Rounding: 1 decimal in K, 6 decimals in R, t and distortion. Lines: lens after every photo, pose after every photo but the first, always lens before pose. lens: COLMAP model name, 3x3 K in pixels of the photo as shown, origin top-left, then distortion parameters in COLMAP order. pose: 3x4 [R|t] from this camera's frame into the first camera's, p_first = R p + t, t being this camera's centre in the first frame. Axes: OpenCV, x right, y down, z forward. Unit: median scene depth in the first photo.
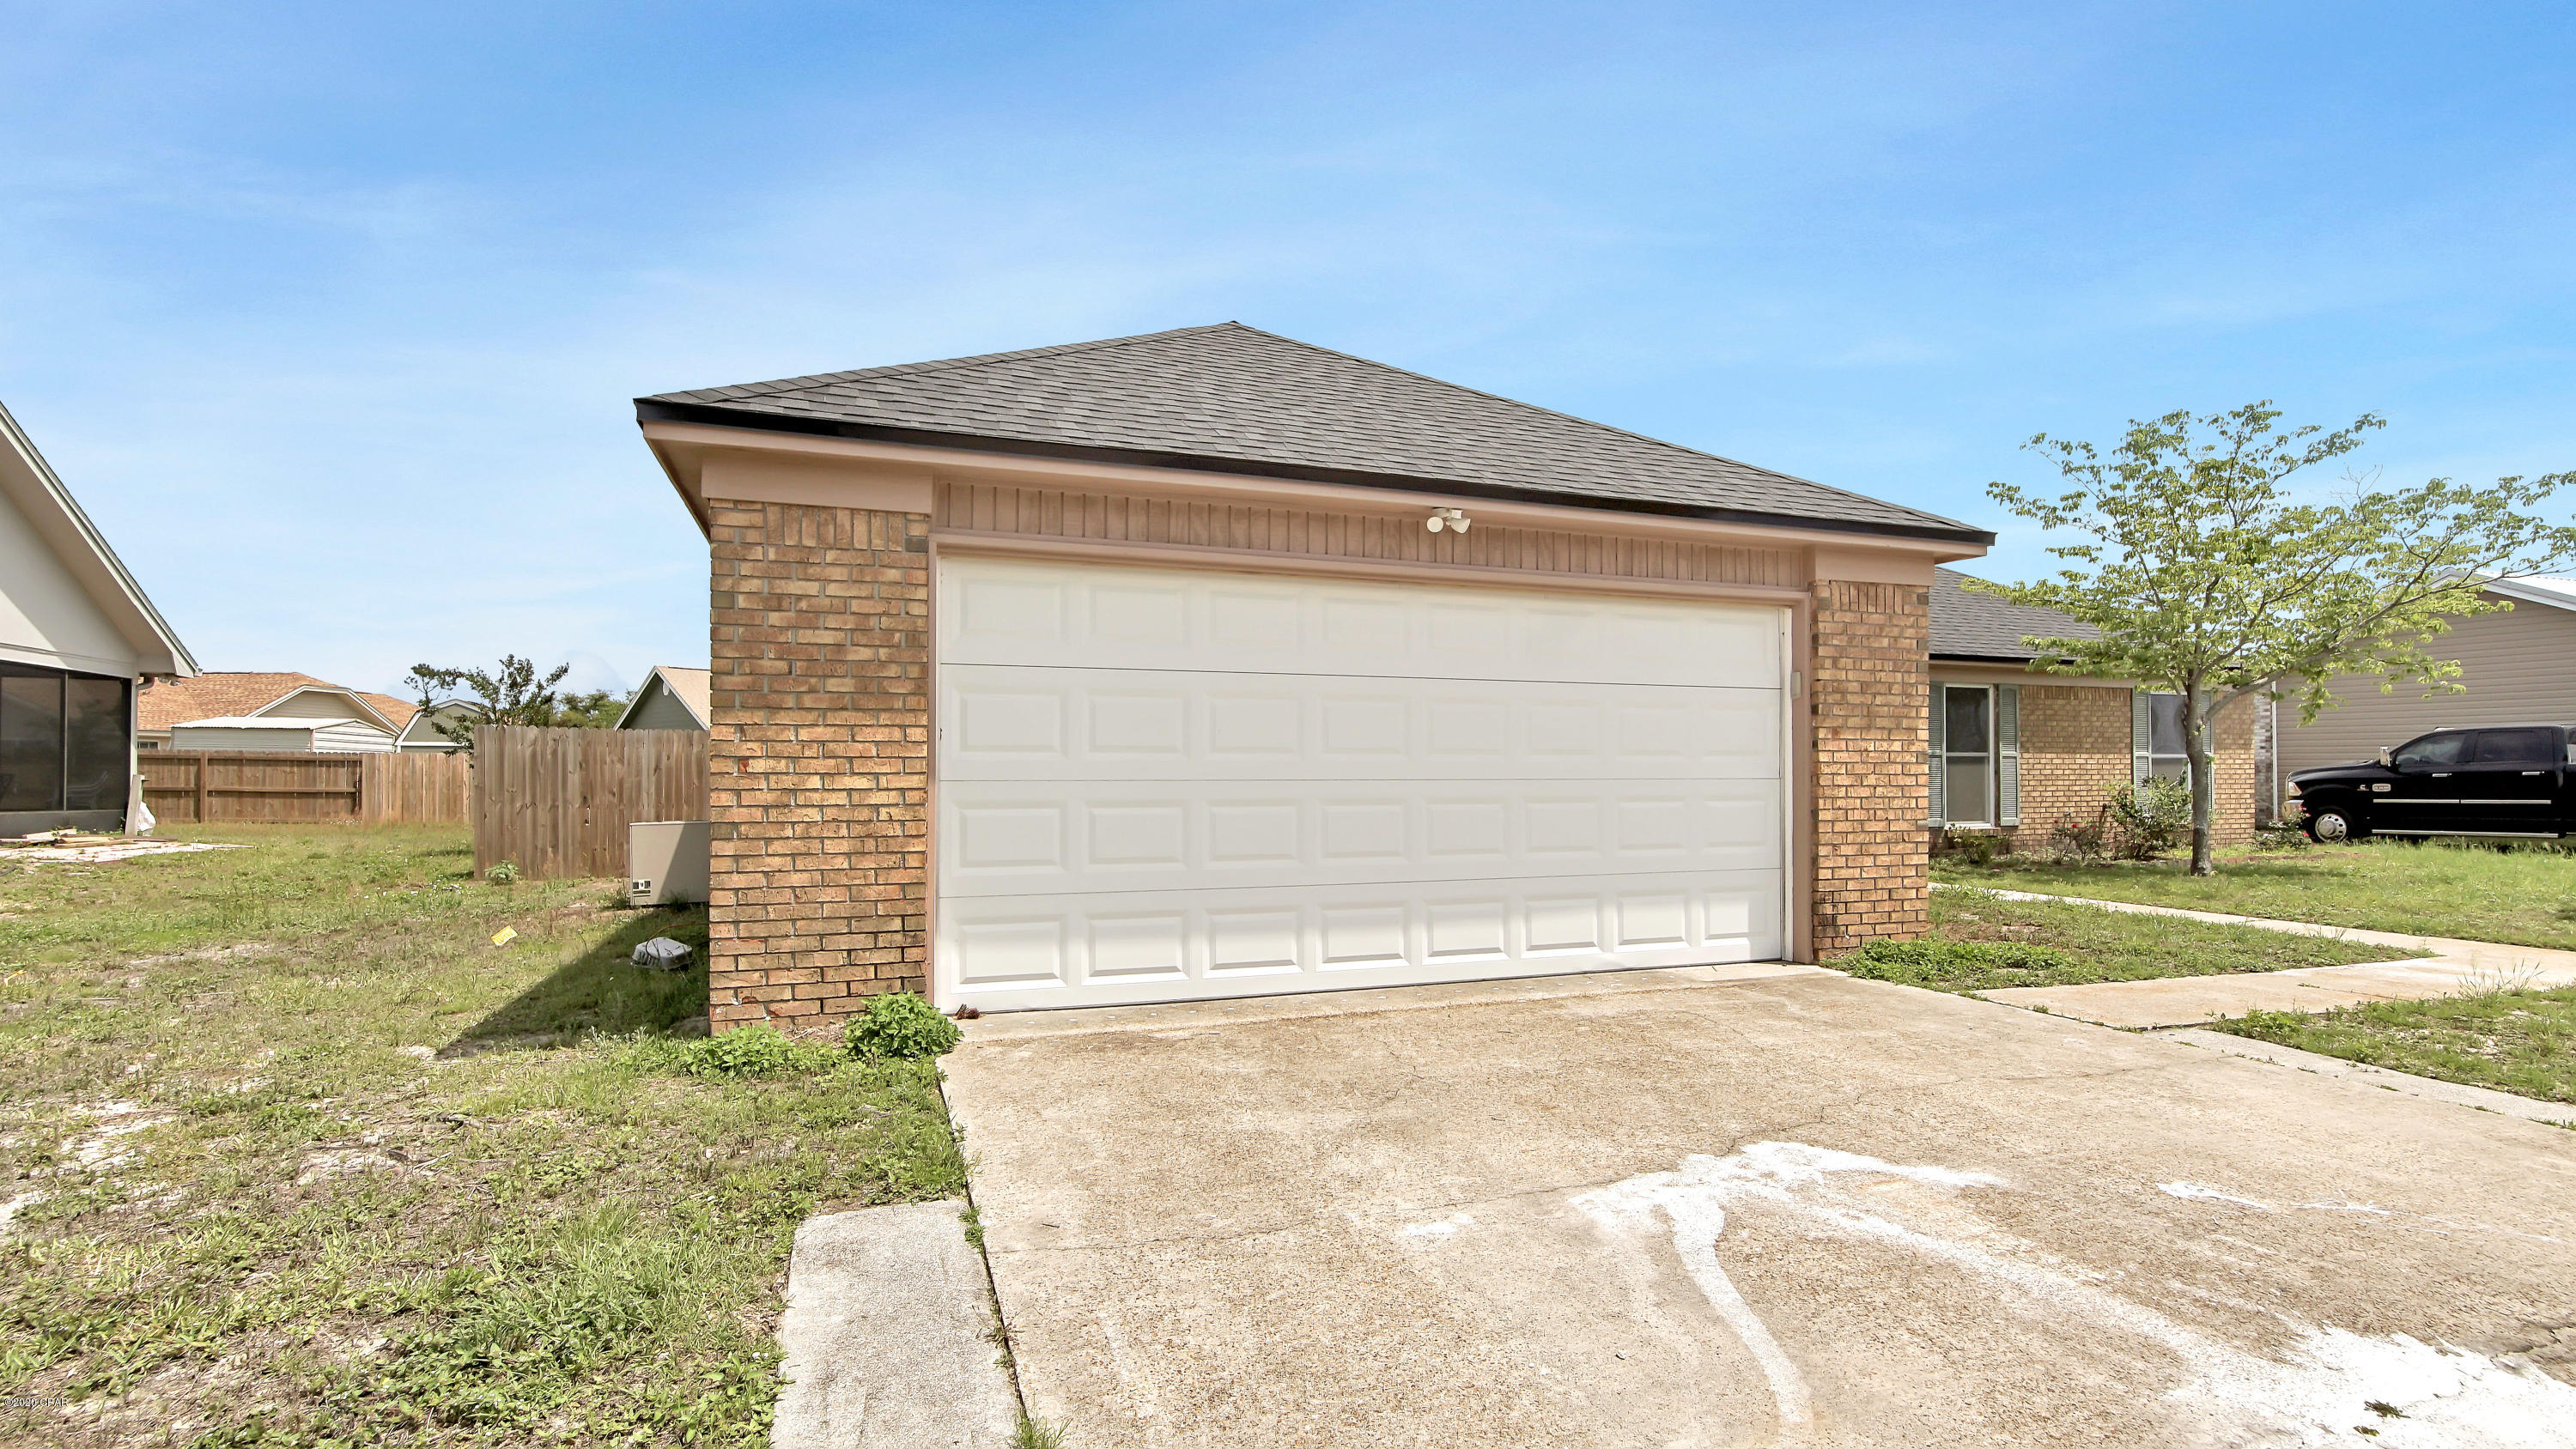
lens RADIAL K [[1165.1, 0, 1288.0], [0, 1165.1, 724.5], [0, 0, 1]] dist [-0.010770, 0.000808]
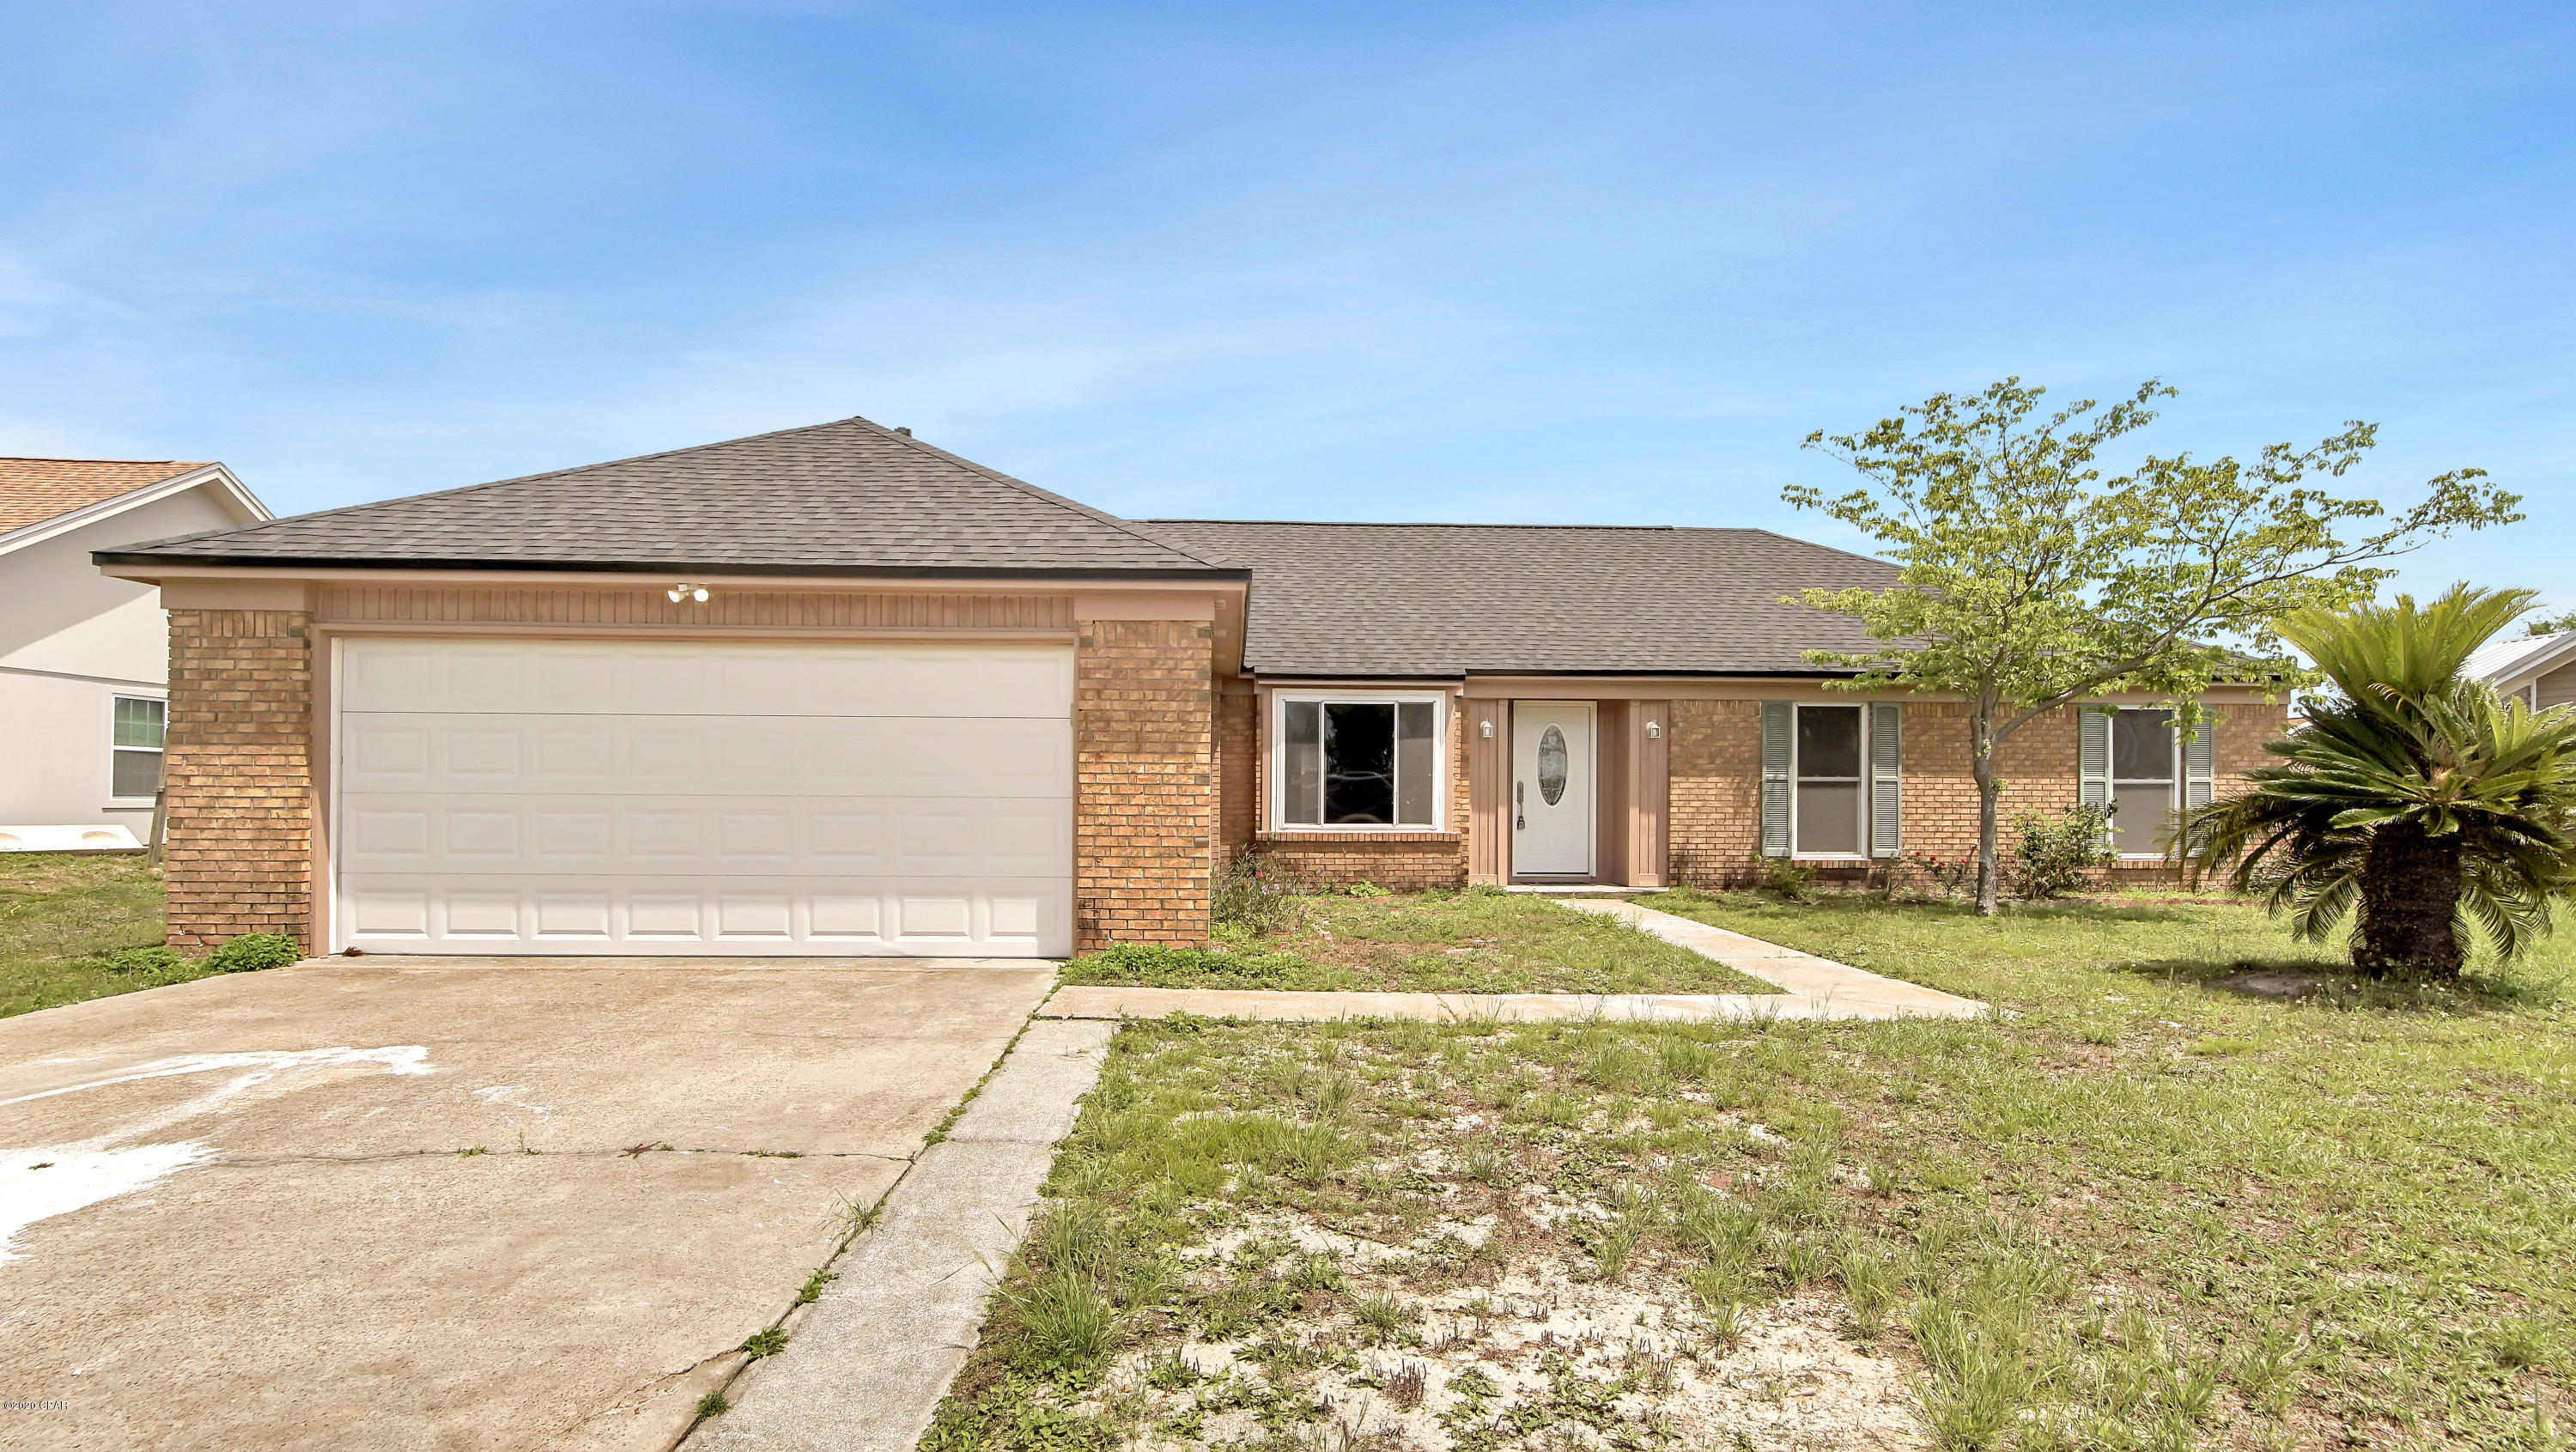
lens RADIAL K [[1149.0, 0, 1267.8], [0, 1149.0, 743.7], [0, 0, 1]] dist [-0.015670, 0.006779]
pose [[0.952341, -0.006552, -0.304966, 1.165437], [0.005269, 0.999973, -0.005029, 0.000928], [0.304991, 0.003182, 0.952350, -0.004116]]
